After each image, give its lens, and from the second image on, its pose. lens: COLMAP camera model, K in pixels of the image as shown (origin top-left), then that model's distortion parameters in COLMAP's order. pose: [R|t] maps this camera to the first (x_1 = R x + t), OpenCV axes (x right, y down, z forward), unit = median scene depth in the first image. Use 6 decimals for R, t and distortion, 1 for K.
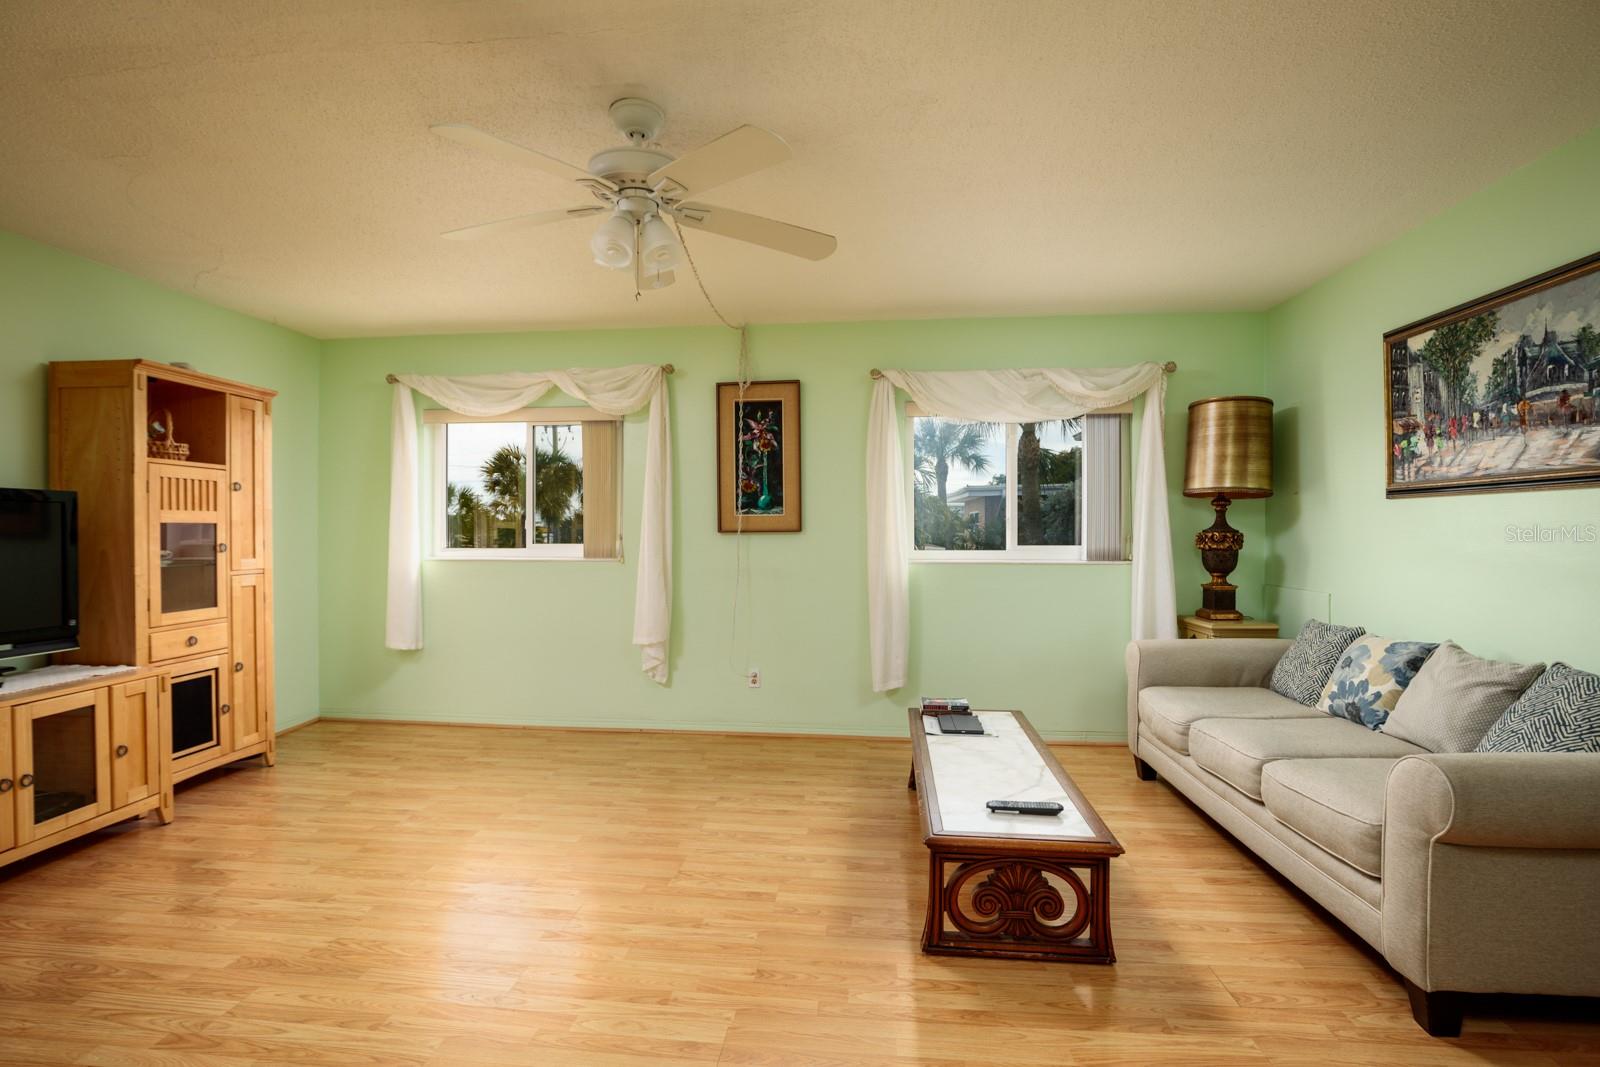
lens RADIAL K [[743.3, 0, 798.9], [0, 743.3, 534.6], [0, 0, 1]] dist [-0.027893, 0.001013]
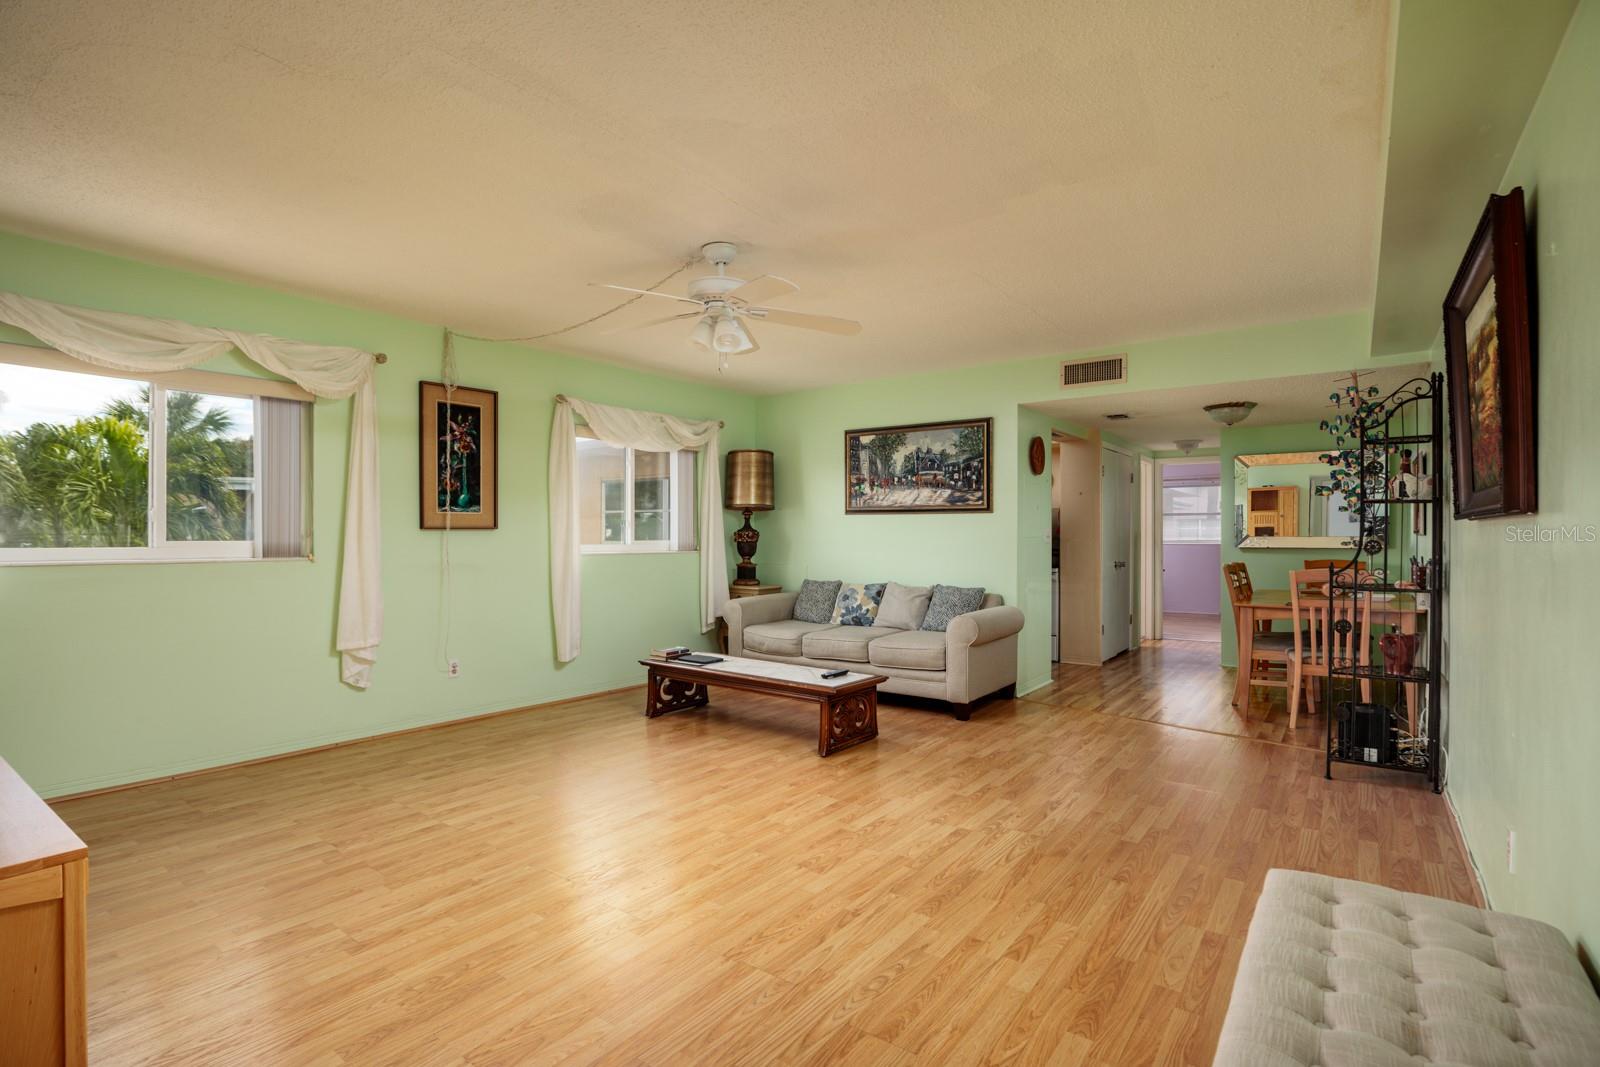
lens RADIAL K [[757.3, 0, 797.2], [0, 757.3, 533.1], [0, 0, 1]] dist [-0.014339, -0.000220]
pose [[0.522794, 0.003855, 0.852450, -0.834359], [-0.000798, 0.999992, -0.004033, 0.007455], [-0.852459, 0.001428, 0.522792, 0.035218]]
